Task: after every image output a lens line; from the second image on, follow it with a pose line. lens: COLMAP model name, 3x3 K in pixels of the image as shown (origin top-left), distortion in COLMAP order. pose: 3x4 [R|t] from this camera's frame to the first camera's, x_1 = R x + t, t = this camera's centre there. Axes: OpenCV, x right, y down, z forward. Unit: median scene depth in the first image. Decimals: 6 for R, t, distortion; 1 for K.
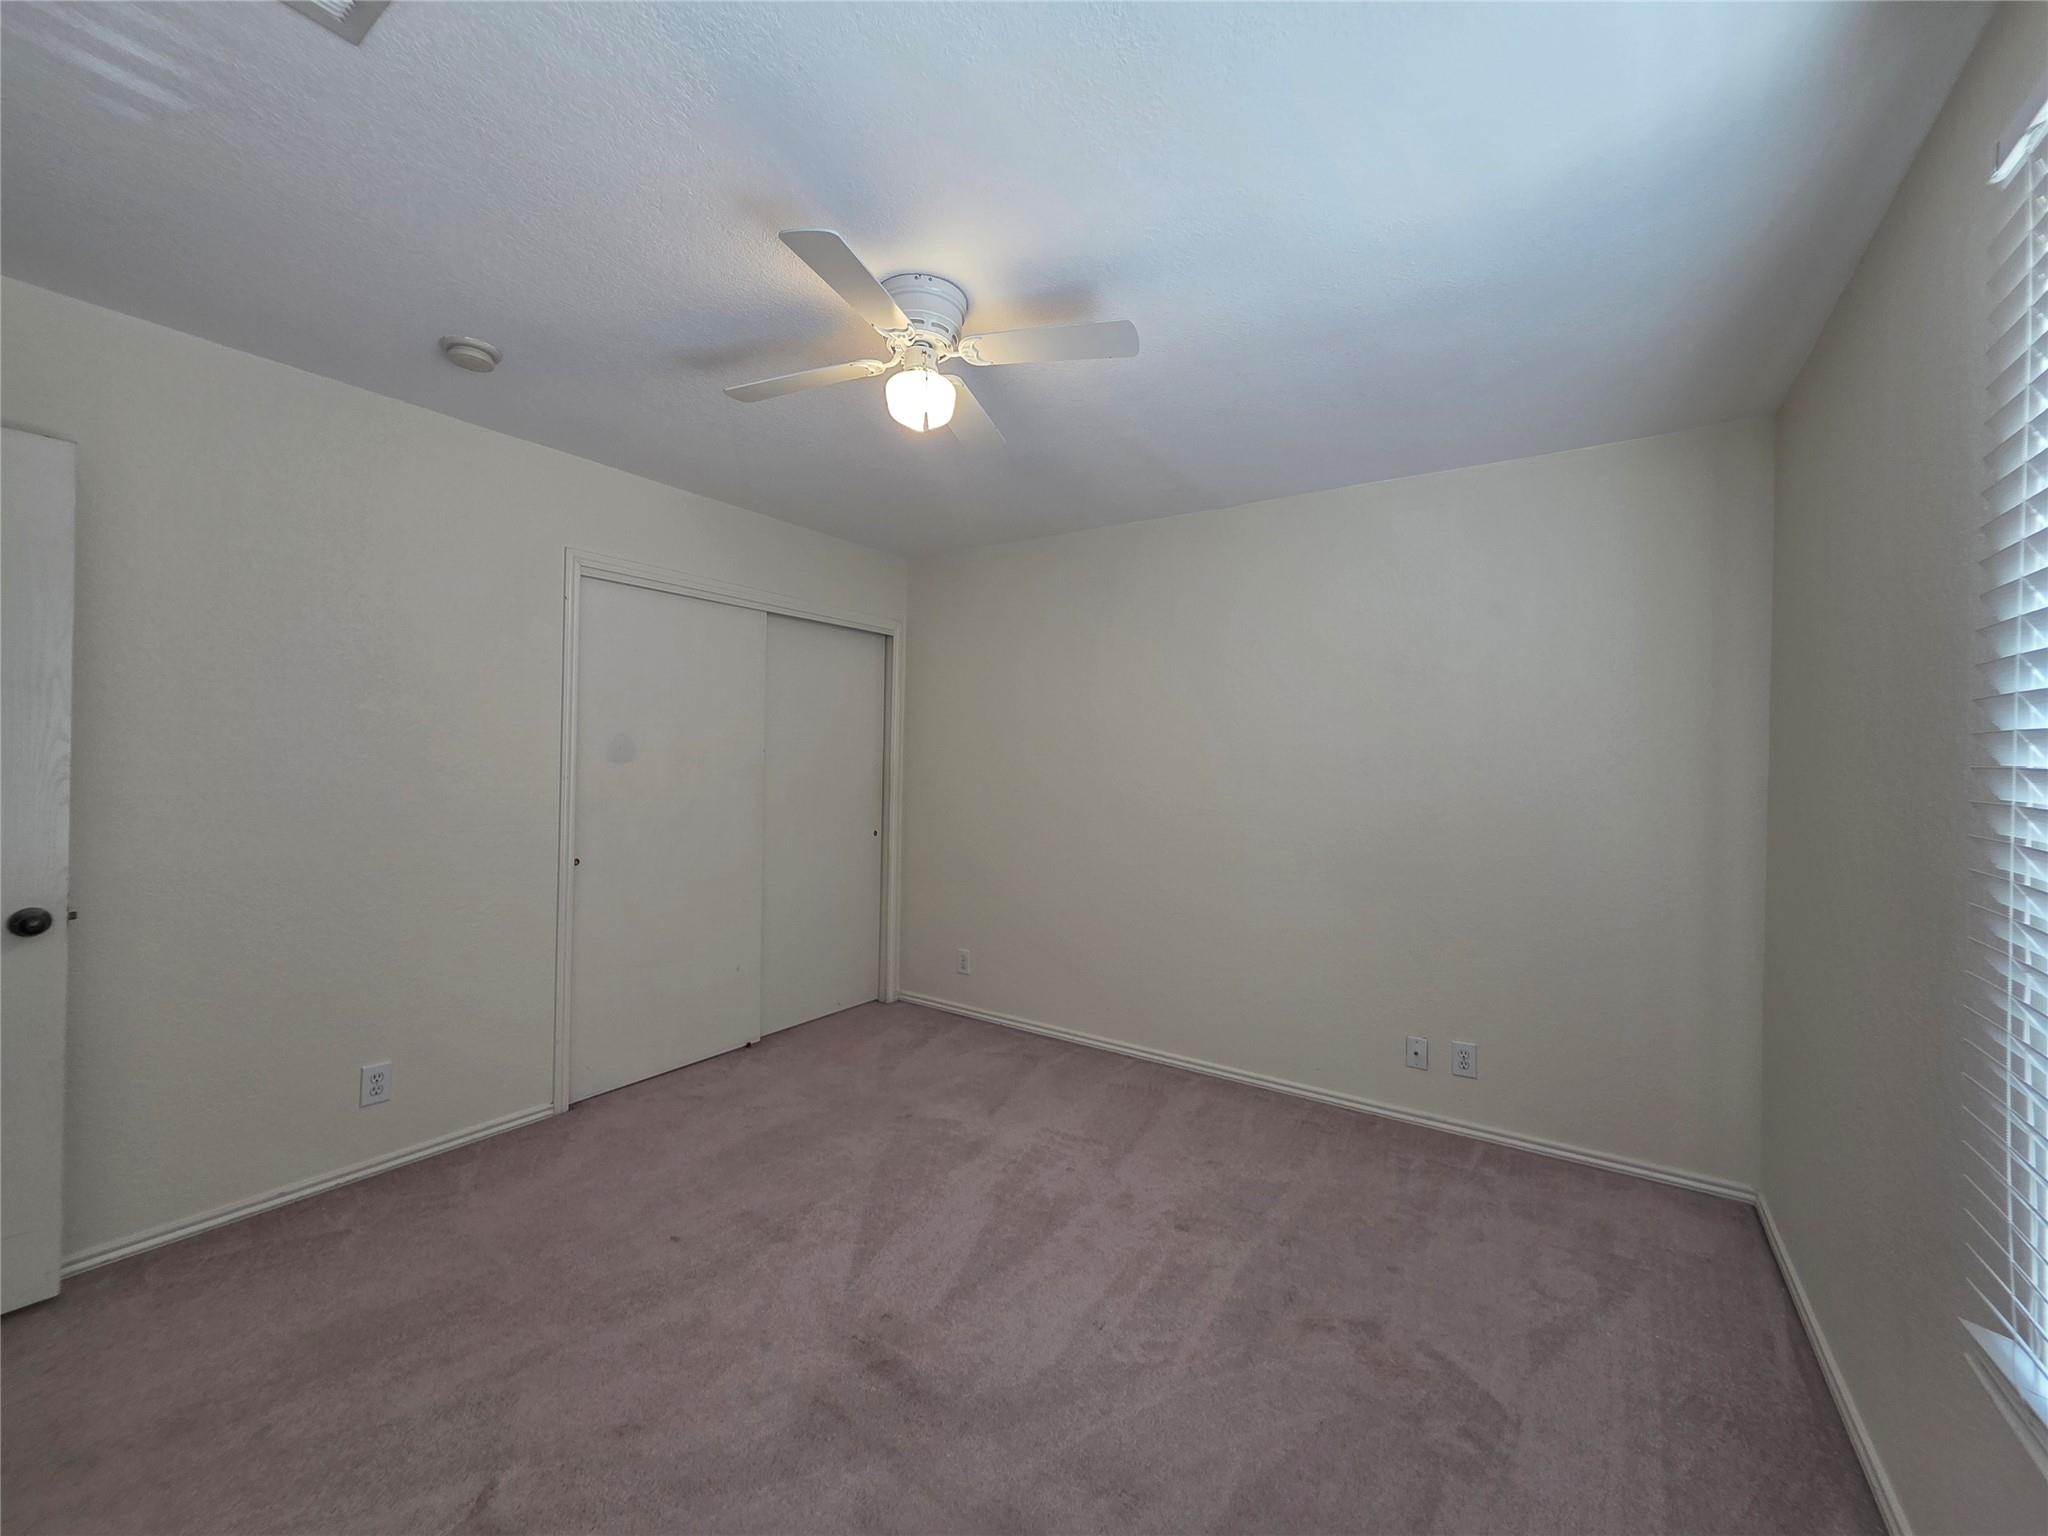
lens RADIAL K [[820.5, 0, 1026.3], [0, 820.5, 761.5], [0, 0, 1]] dist [0.000396, 0.000000]
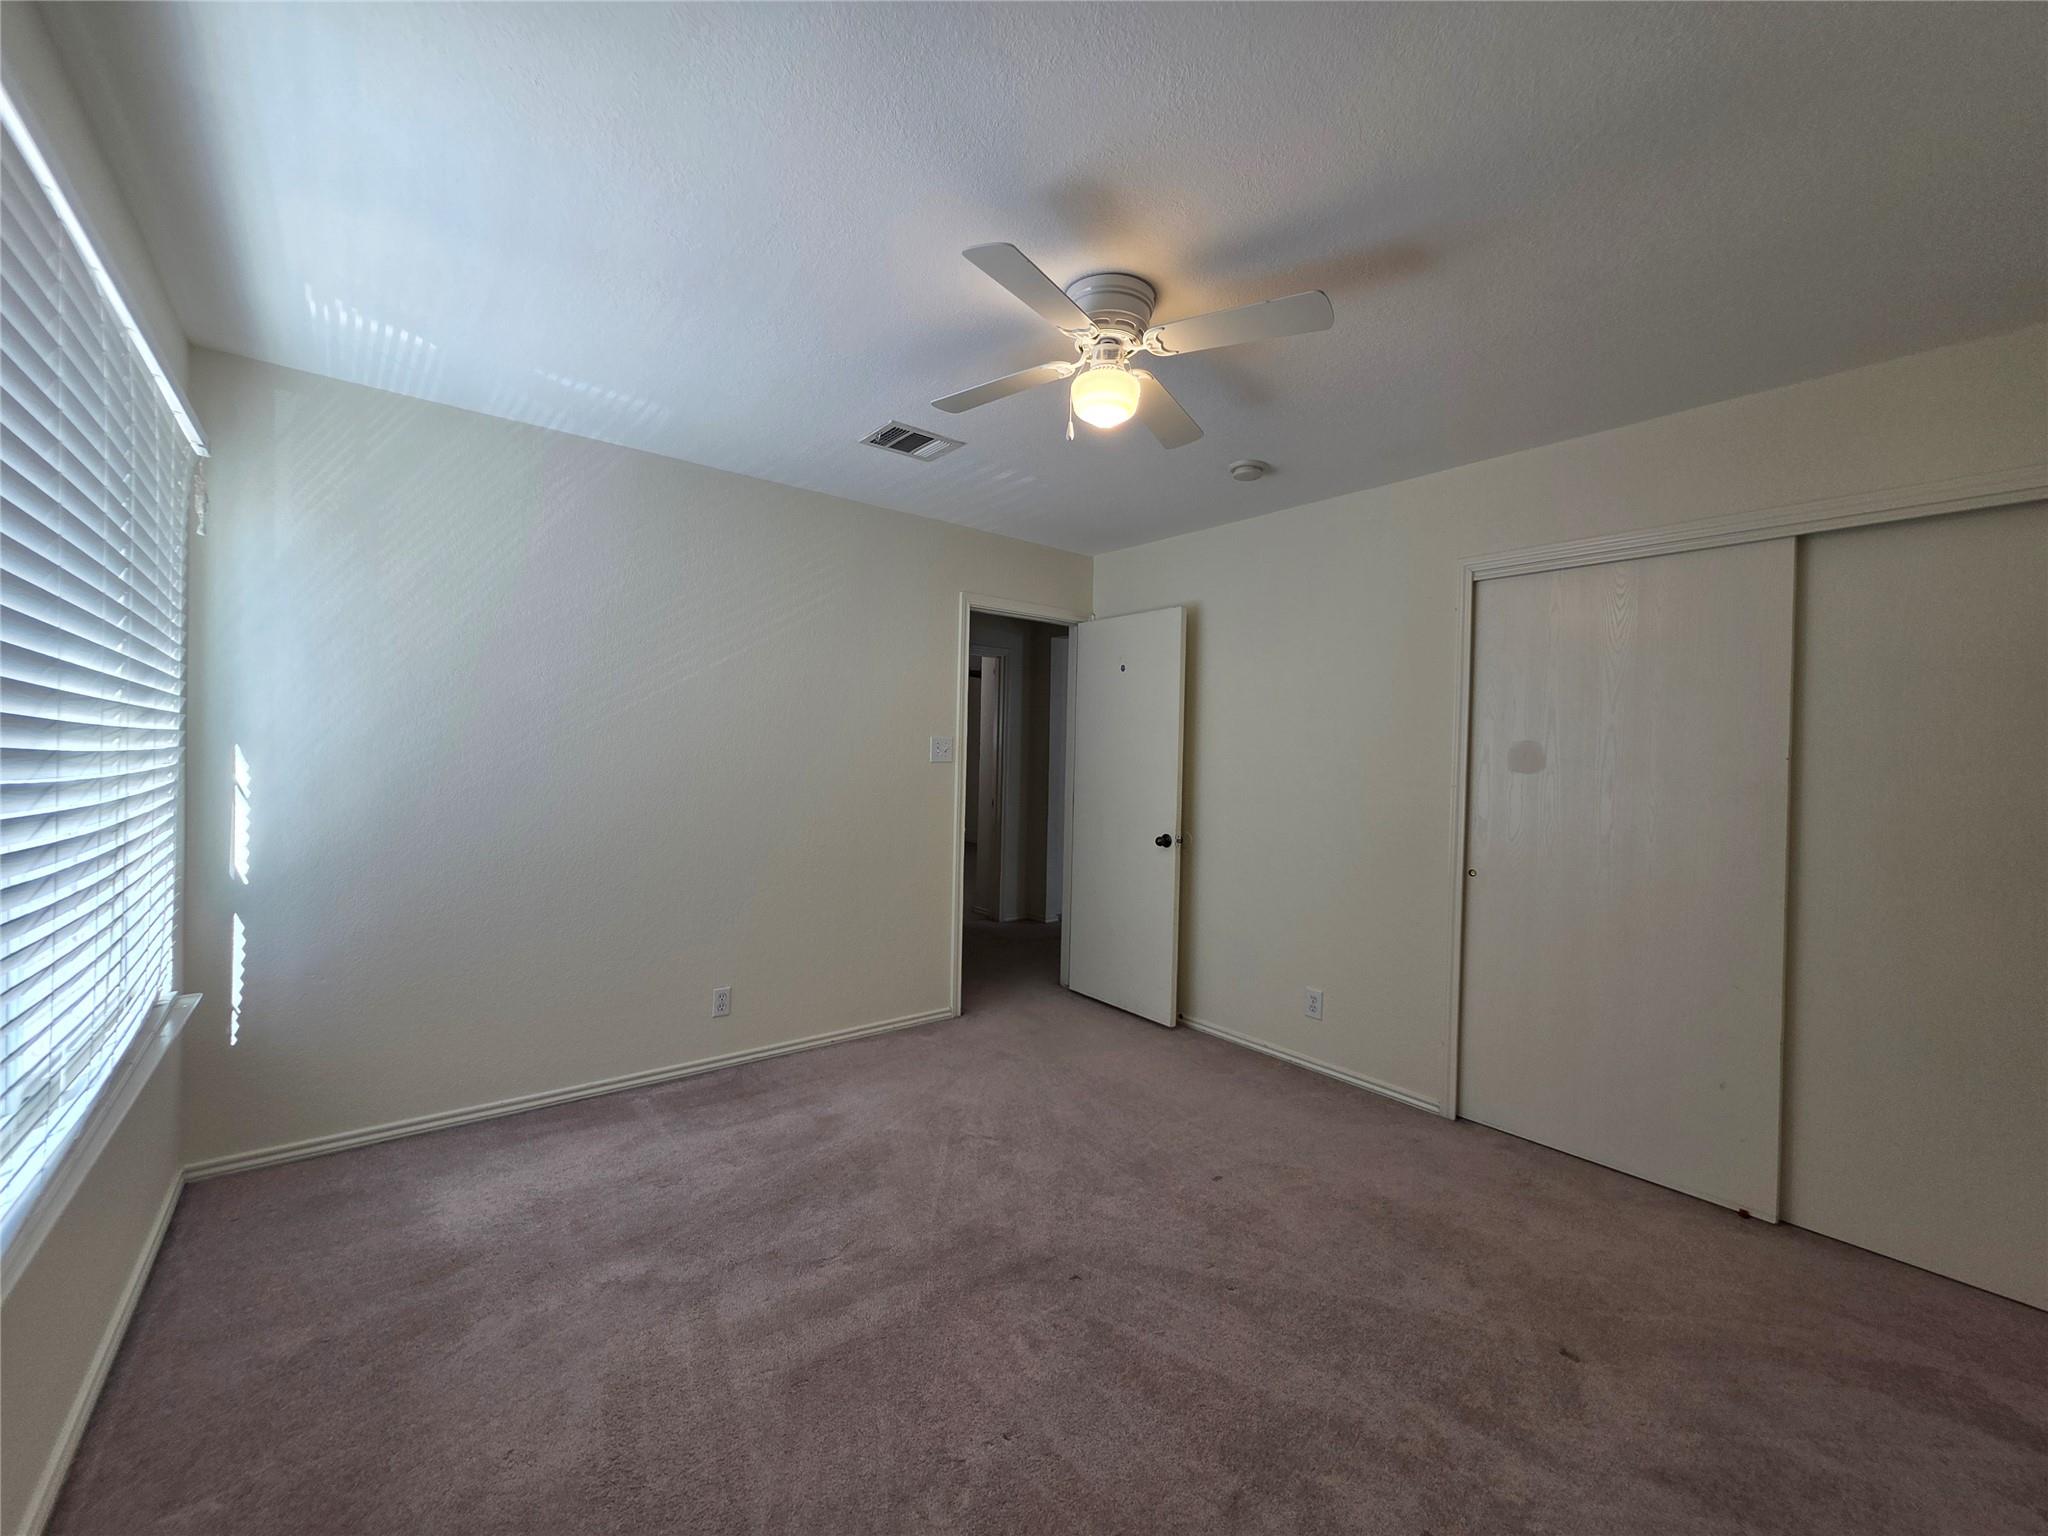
lens RADIAL K [[820.5, 0, 1026.3], [0, 820.5, 761.5], [0, 0, 1]] dist [0.000396, 0.000000]
pose [[-0.304204, -0.019039, -0.952417, 0.569033], [-0.028044, 0.999546, -0.011024, 0.014250], [0.952194, 0.023356, -0.304600, 0.808536]]
